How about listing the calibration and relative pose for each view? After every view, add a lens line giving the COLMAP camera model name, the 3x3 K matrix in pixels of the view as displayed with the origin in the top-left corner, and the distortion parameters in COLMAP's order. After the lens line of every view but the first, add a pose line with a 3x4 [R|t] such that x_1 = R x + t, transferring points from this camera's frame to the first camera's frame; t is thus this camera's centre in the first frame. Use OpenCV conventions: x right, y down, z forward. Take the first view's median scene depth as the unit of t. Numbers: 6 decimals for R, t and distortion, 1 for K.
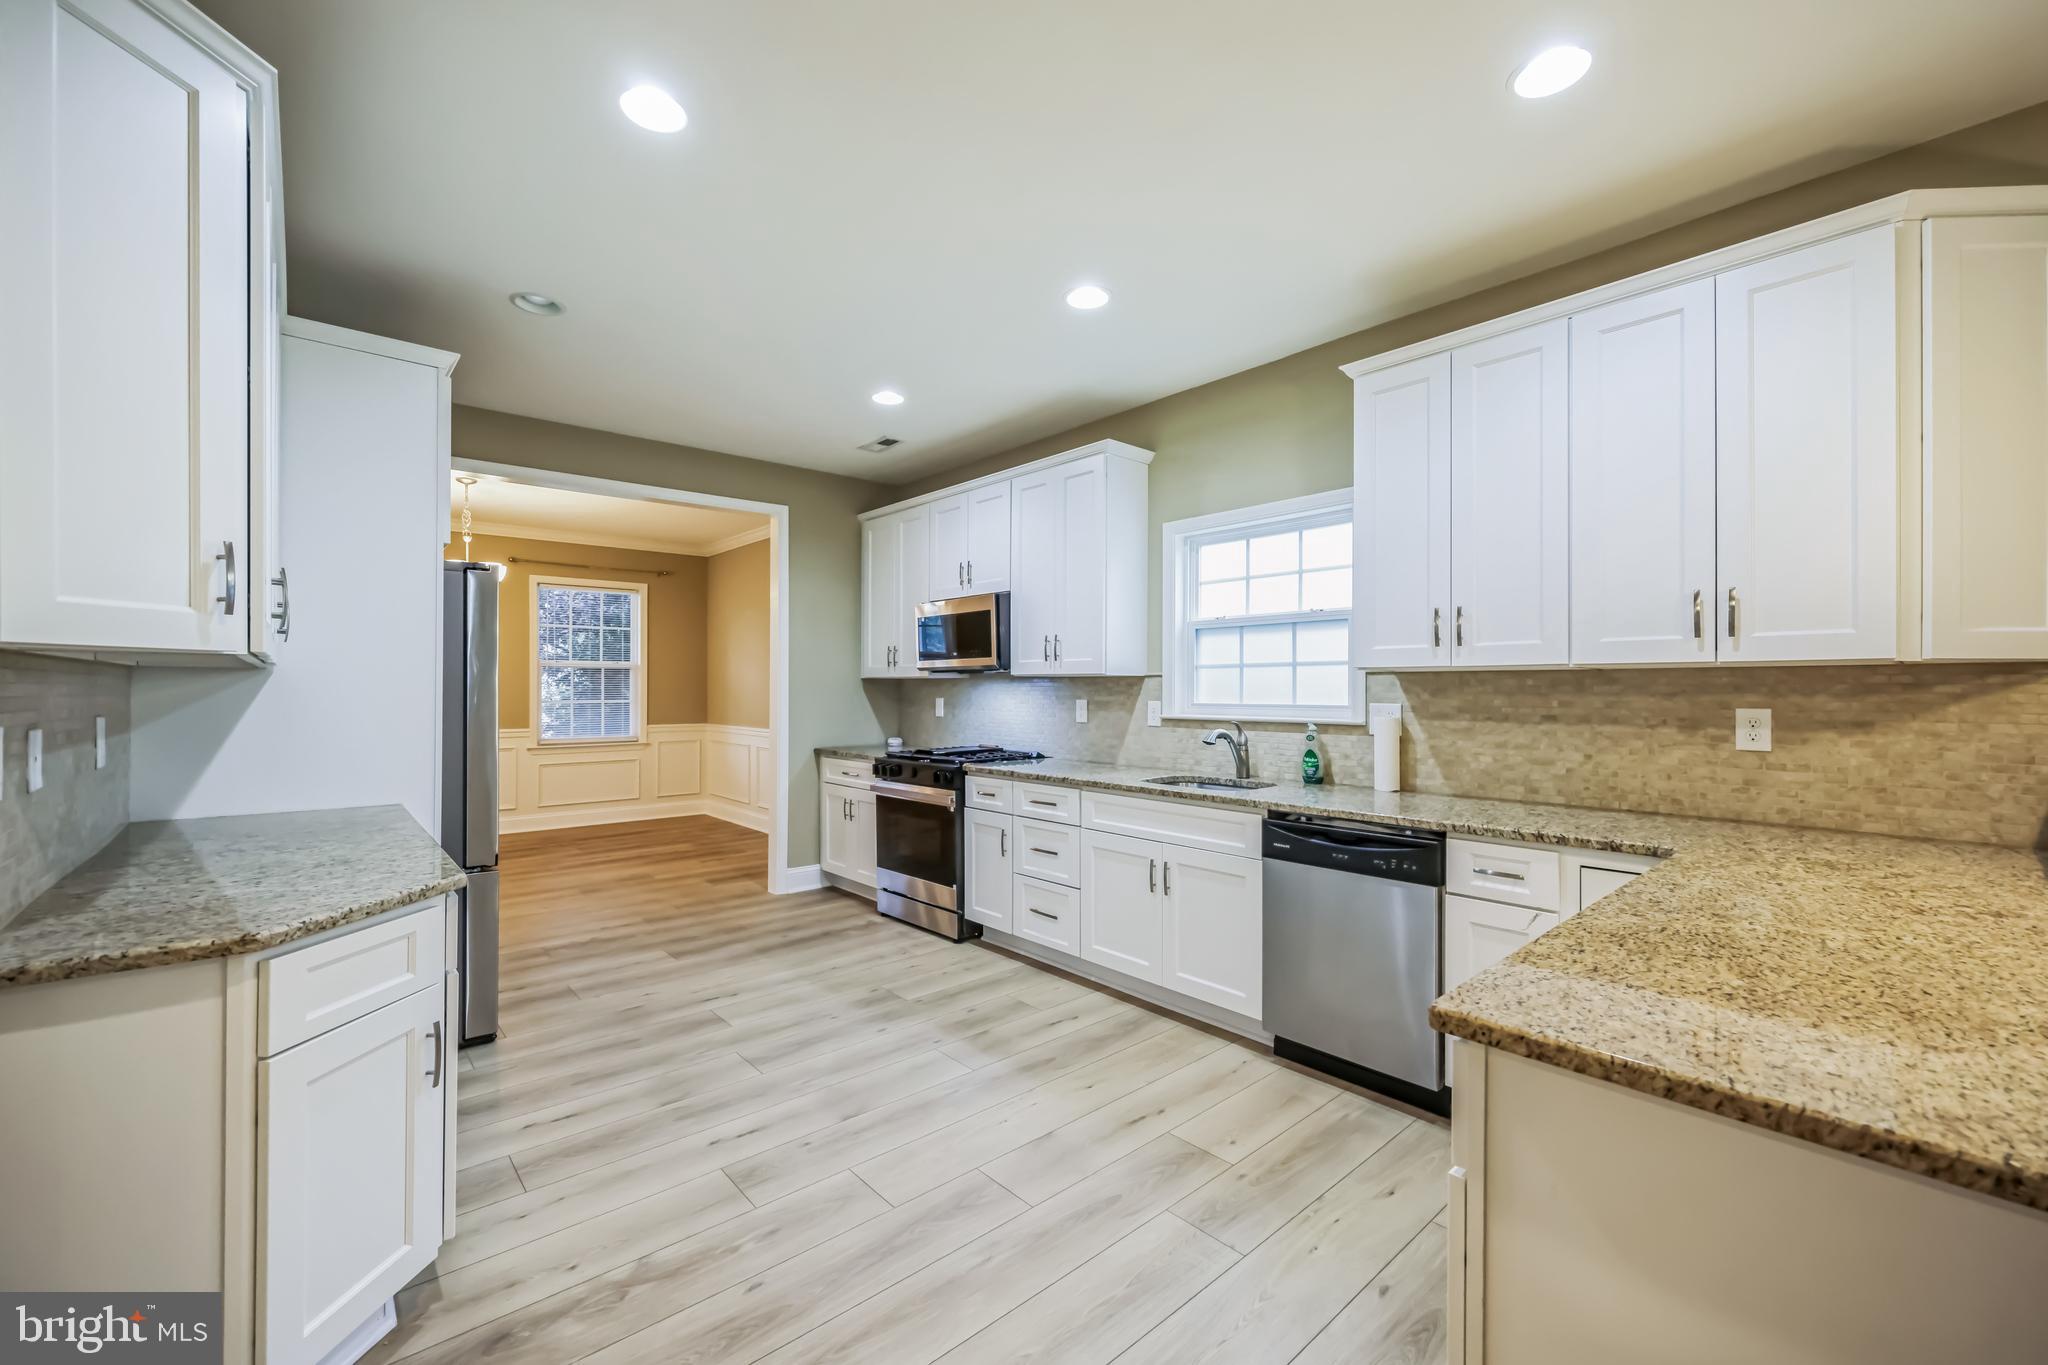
lens RADIAL K [[825.8, 0, 1010.6], [0, 825.8, 690.9], [0, 0, 1]] dist [0.003969, 0.000679]
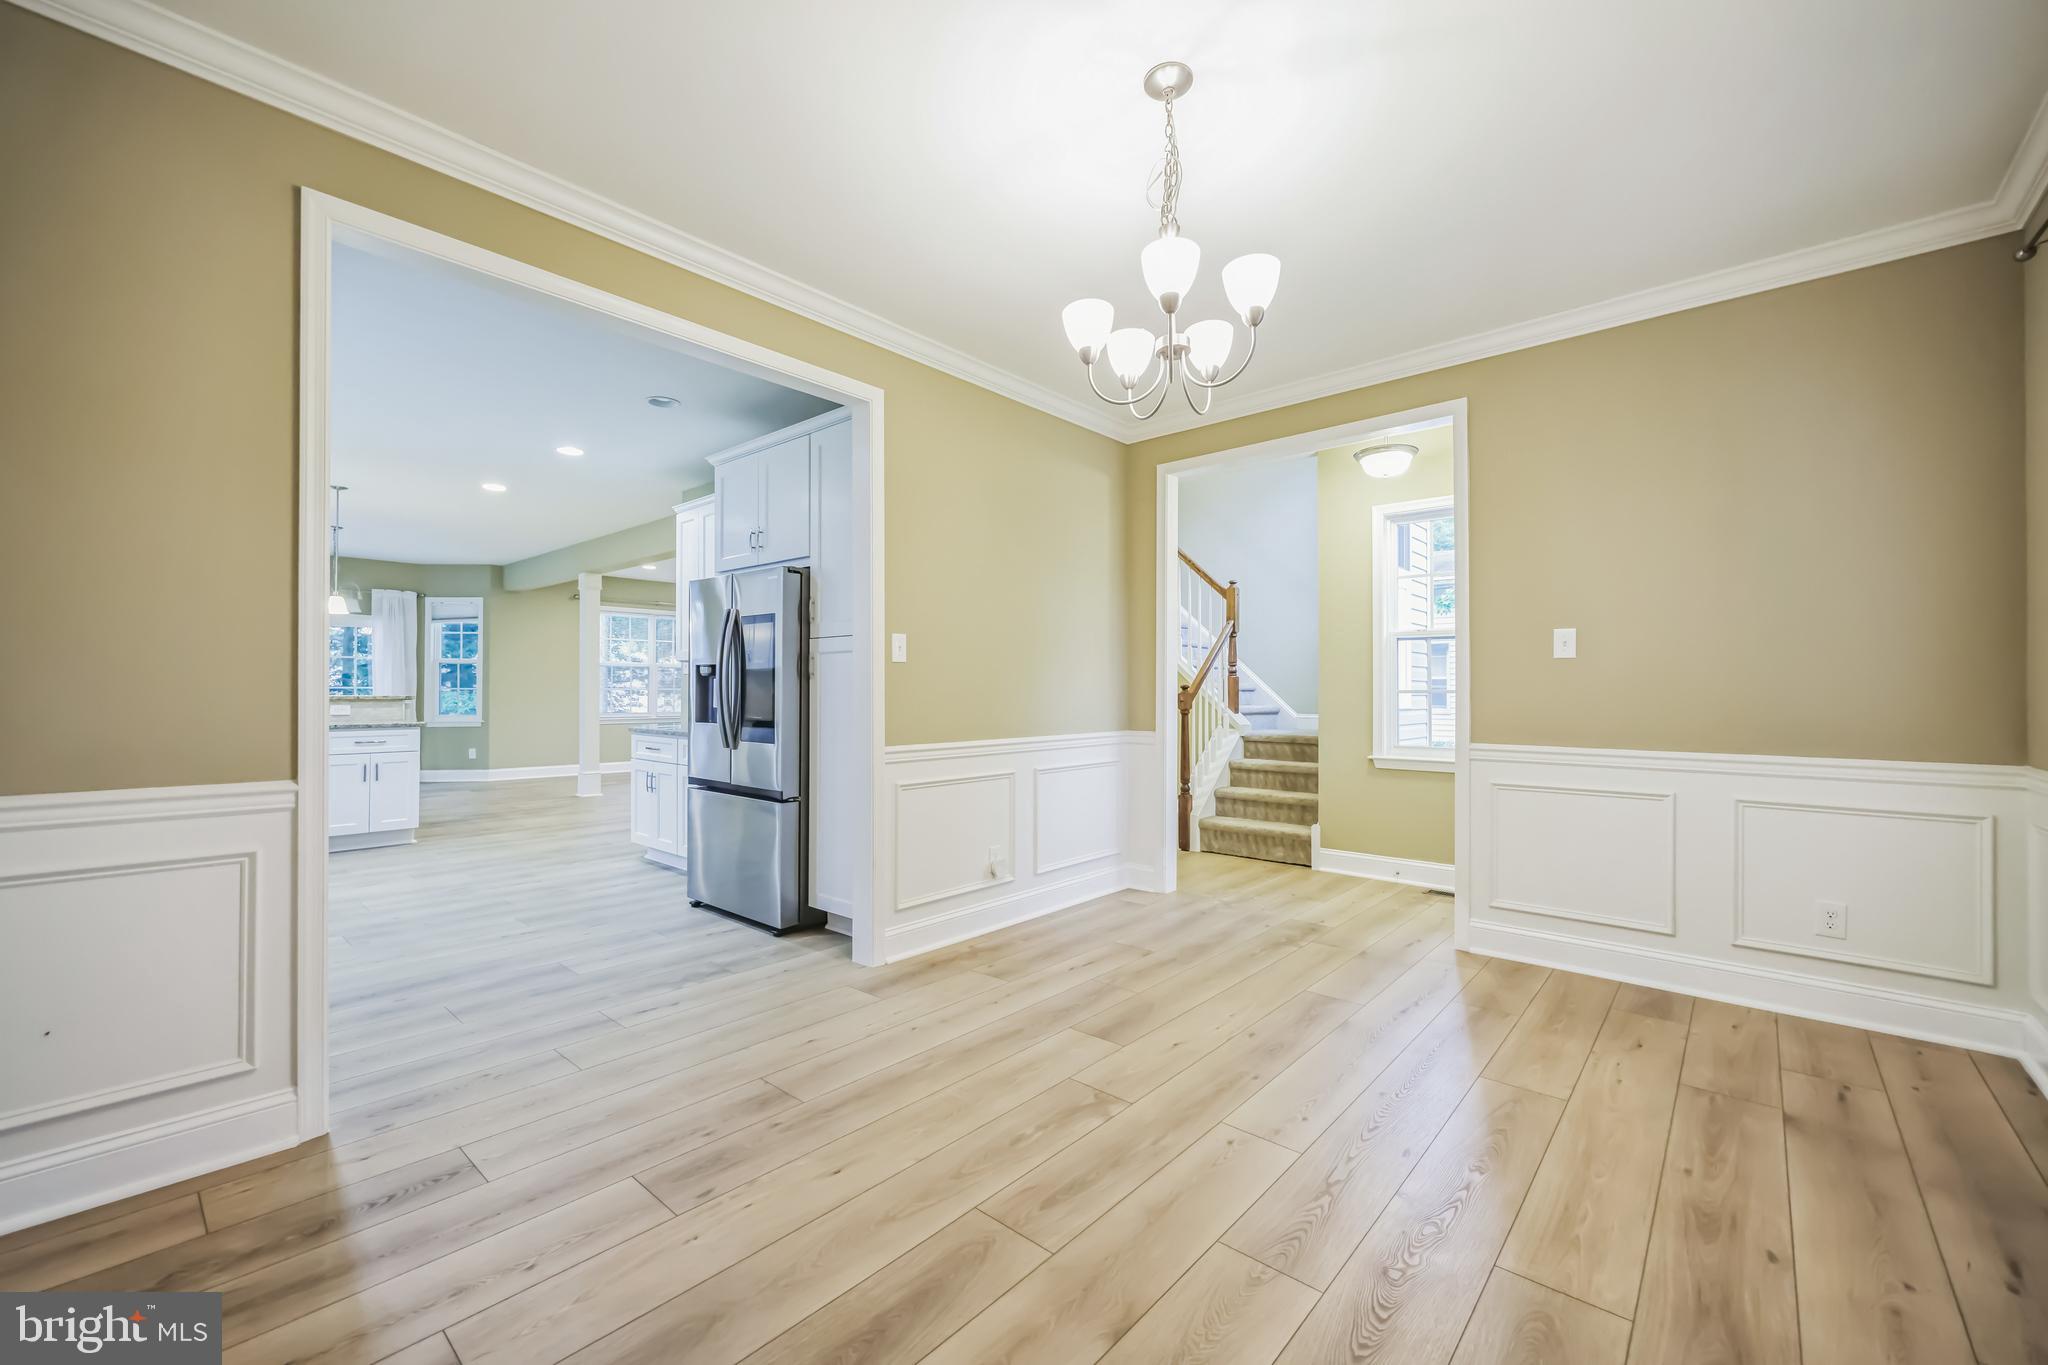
lens RADIAL K [[825.8, 0, 1016.3], [0, 825.8, 683.8], [0, 0, 1]] dist [0.003969, 0.000679]
pose [[-0.992099, -0.004196, -0.125388, -0.801318], [-0.003284, 0.999967, -0.007475, 0.031452], [0.125415, -0.007004, -0.992080, 2.007990]]
